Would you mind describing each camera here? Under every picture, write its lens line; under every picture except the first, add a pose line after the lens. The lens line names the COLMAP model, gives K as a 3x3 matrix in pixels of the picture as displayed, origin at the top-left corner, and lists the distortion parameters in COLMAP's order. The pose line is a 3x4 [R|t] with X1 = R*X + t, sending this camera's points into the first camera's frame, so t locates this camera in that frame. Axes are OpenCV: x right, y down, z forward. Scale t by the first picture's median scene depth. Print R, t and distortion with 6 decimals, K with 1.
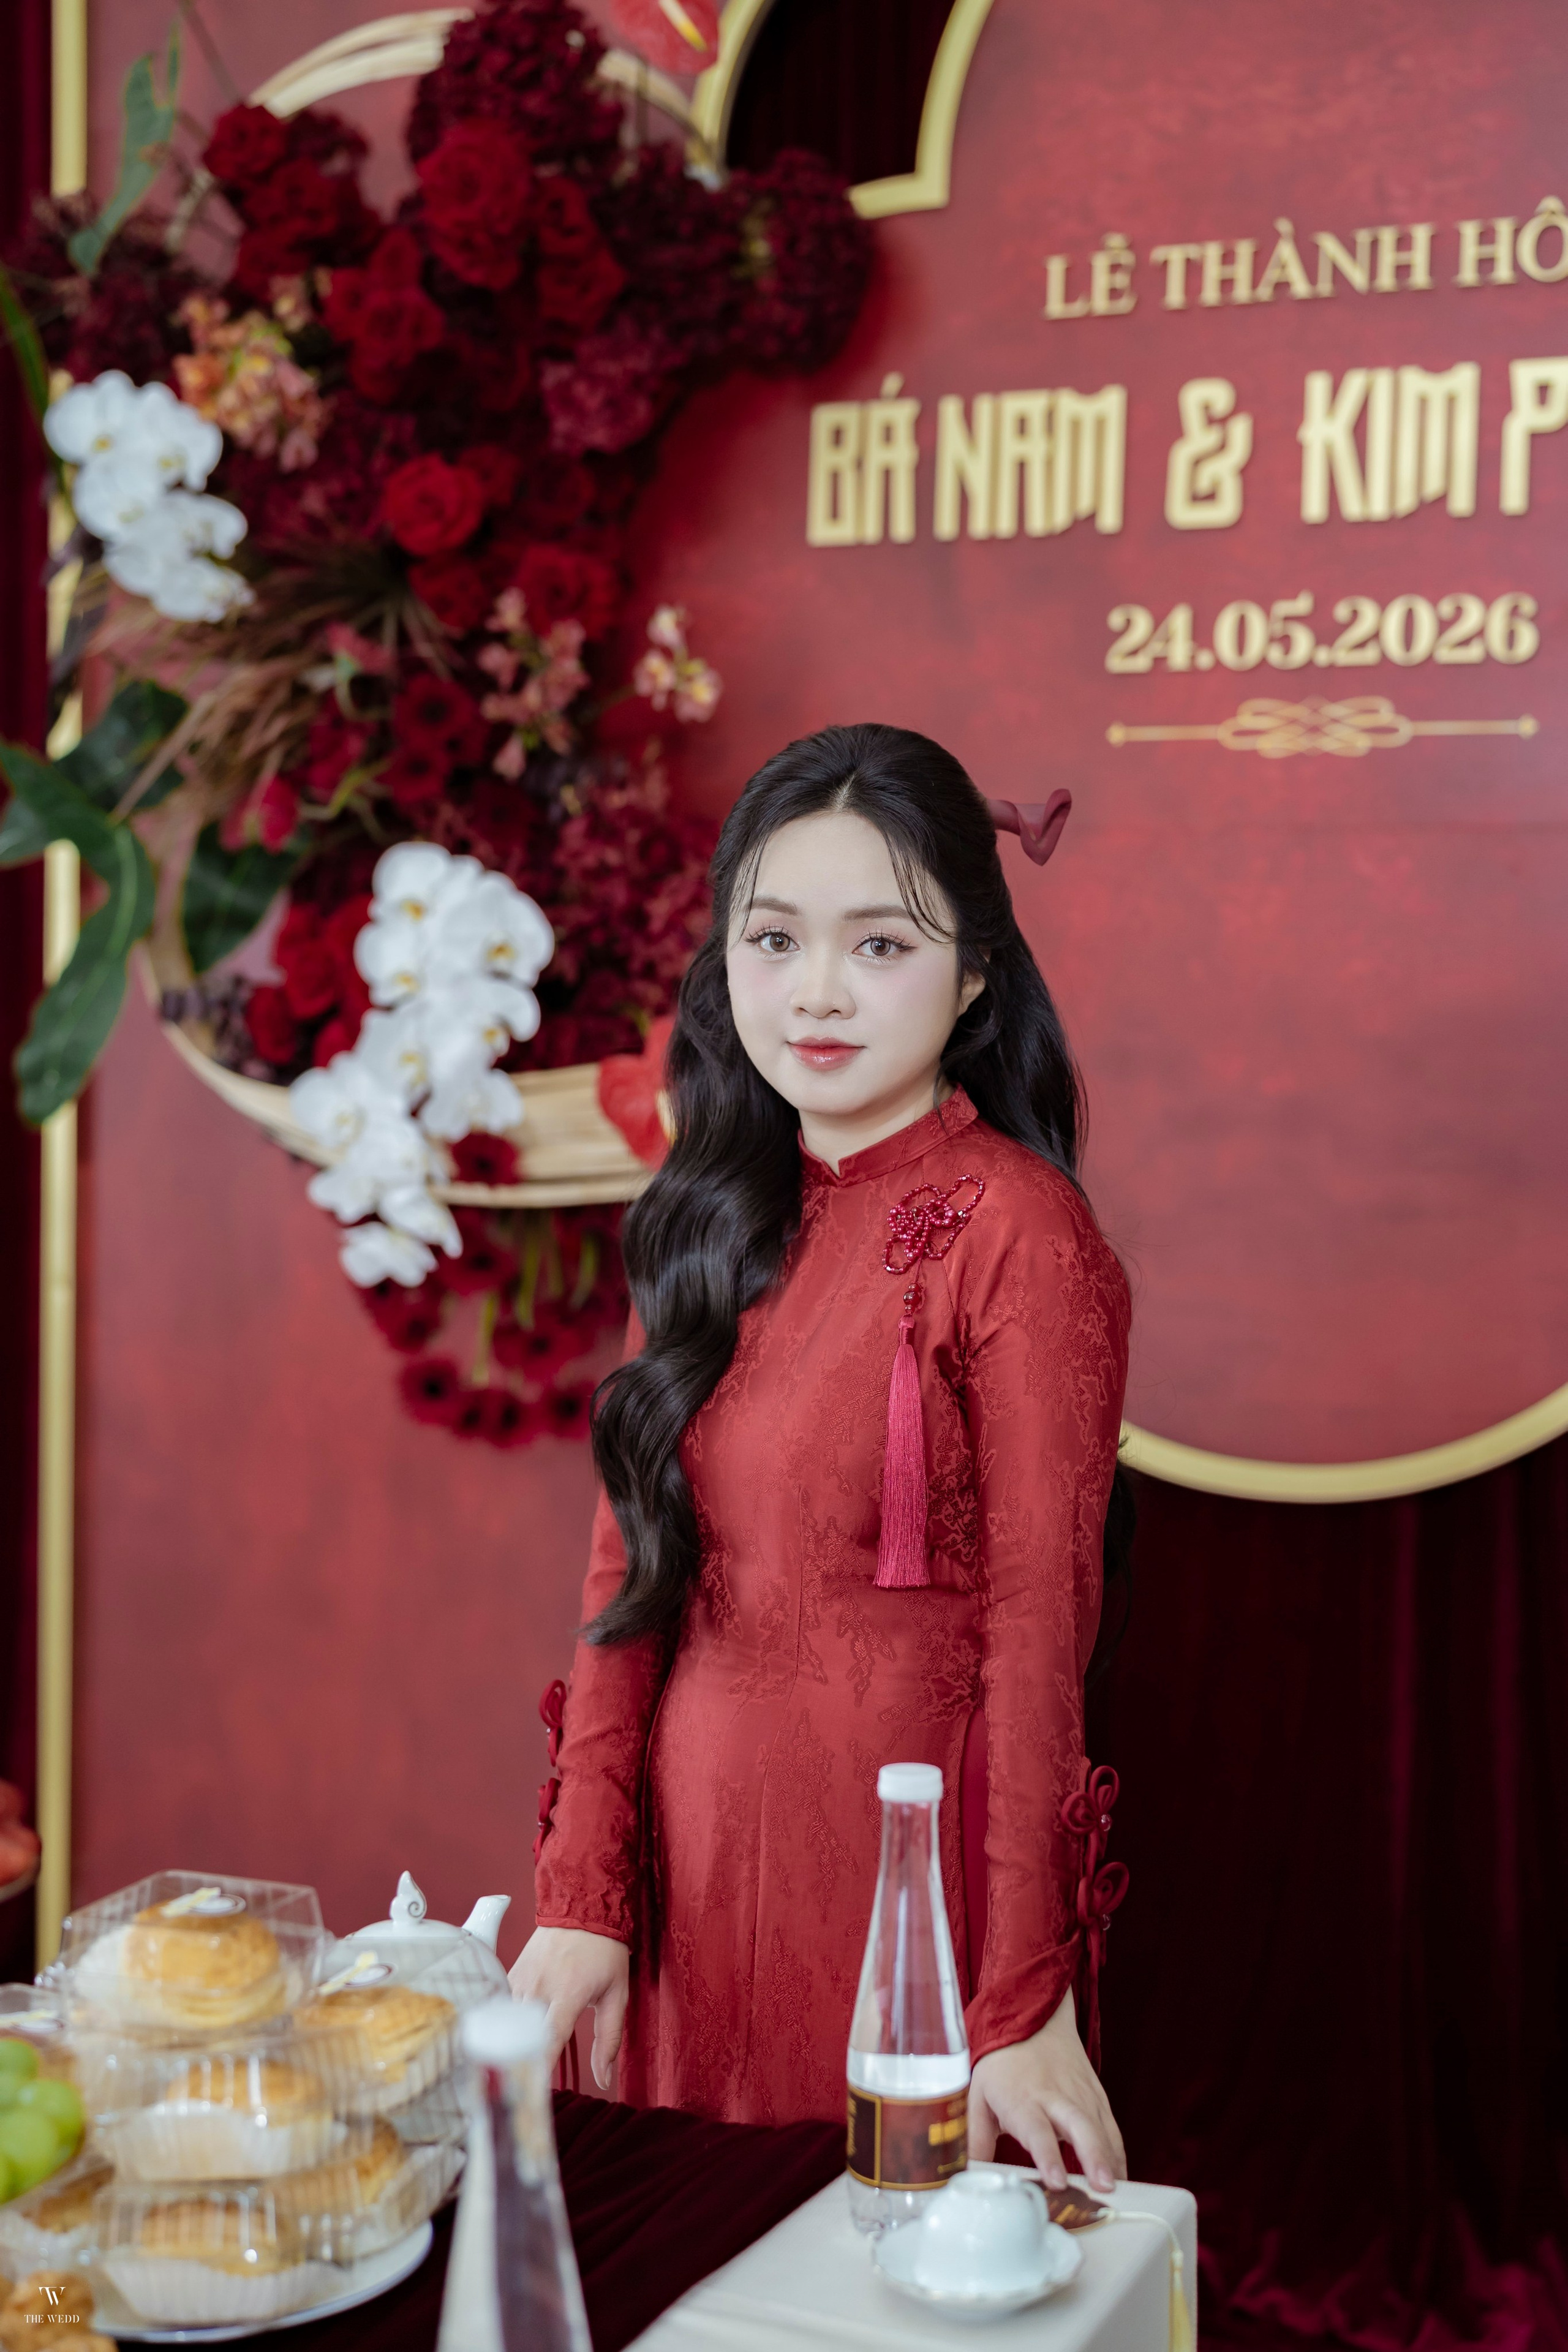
lens RADIAL K [[3469.1, 0, 784.0], [0, 3469.1, 1176.0], [0, 0, 1]] dist [0.137600, 0.020182]
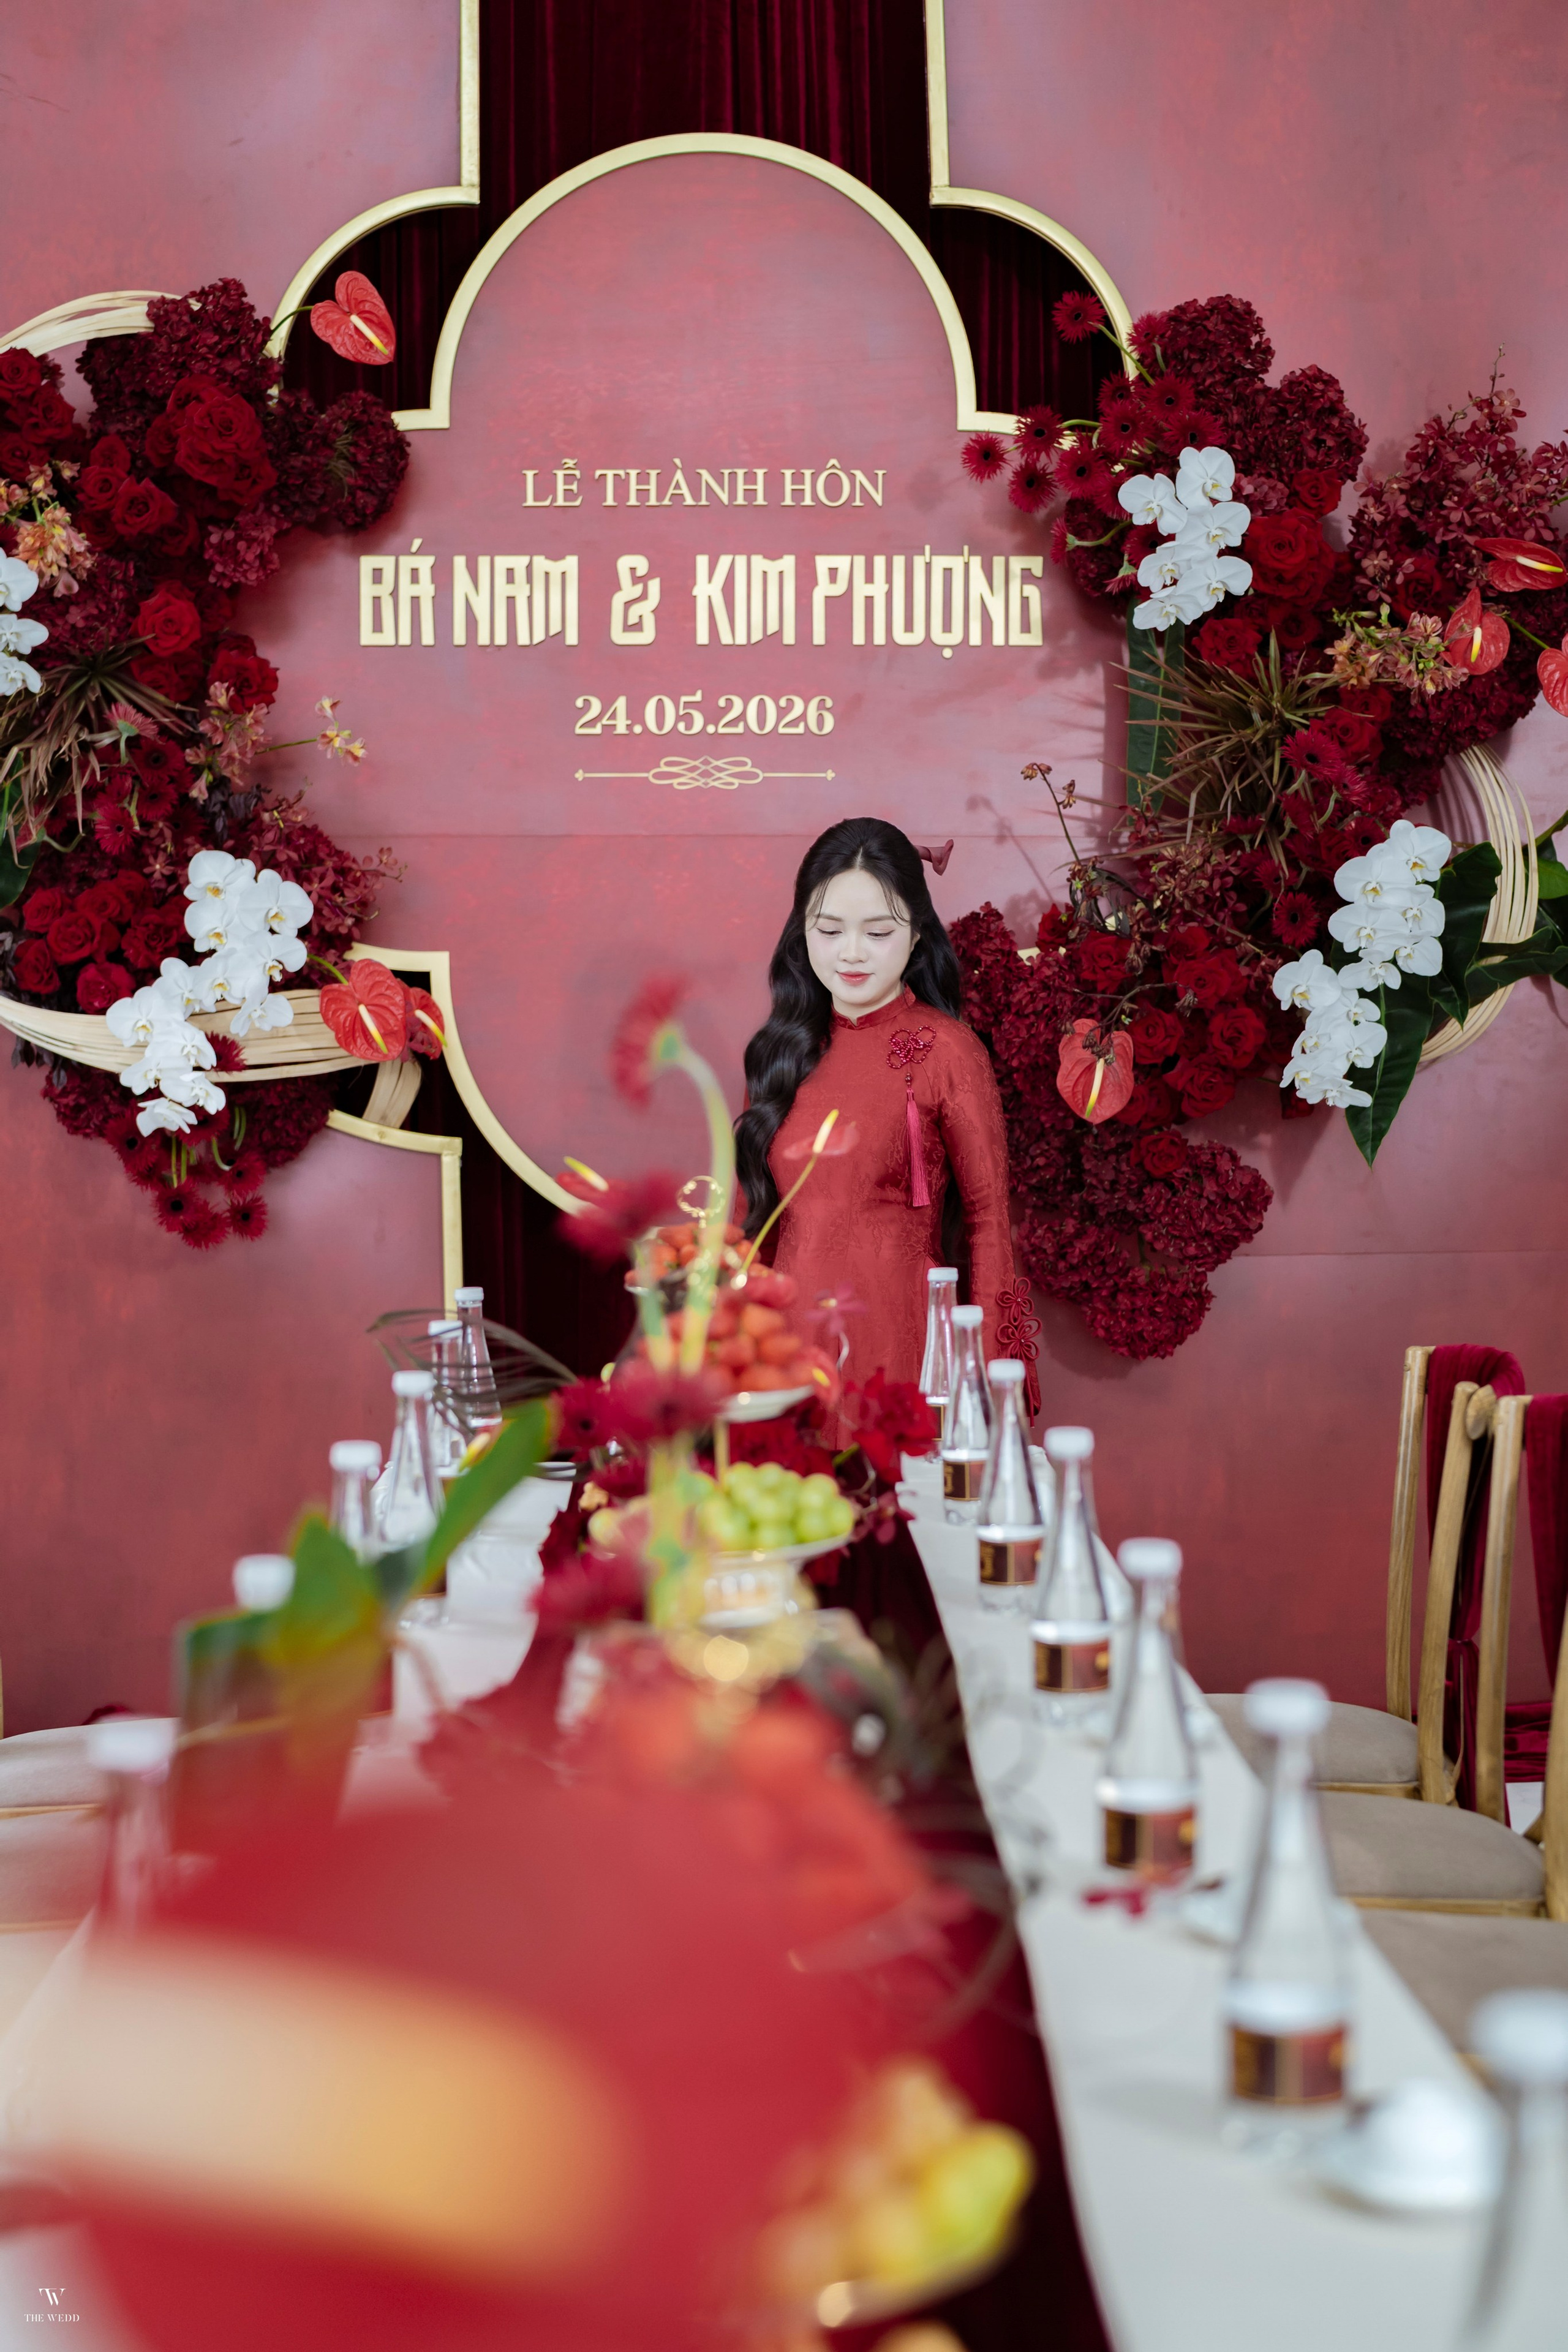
lens RADIAL K [[3372.7, 0, 874.3], [0, 3372.7, 1317.2], [0, 0, 1]] dist [-0.001315, -0.089415]
pose [[0.926567, -0.051455, 0.372593, -0.368307], [0.028626, 0.997372, 0.066550, 0.020639], [-0.375038, -0.050997, 0.925606, -0.482172]]
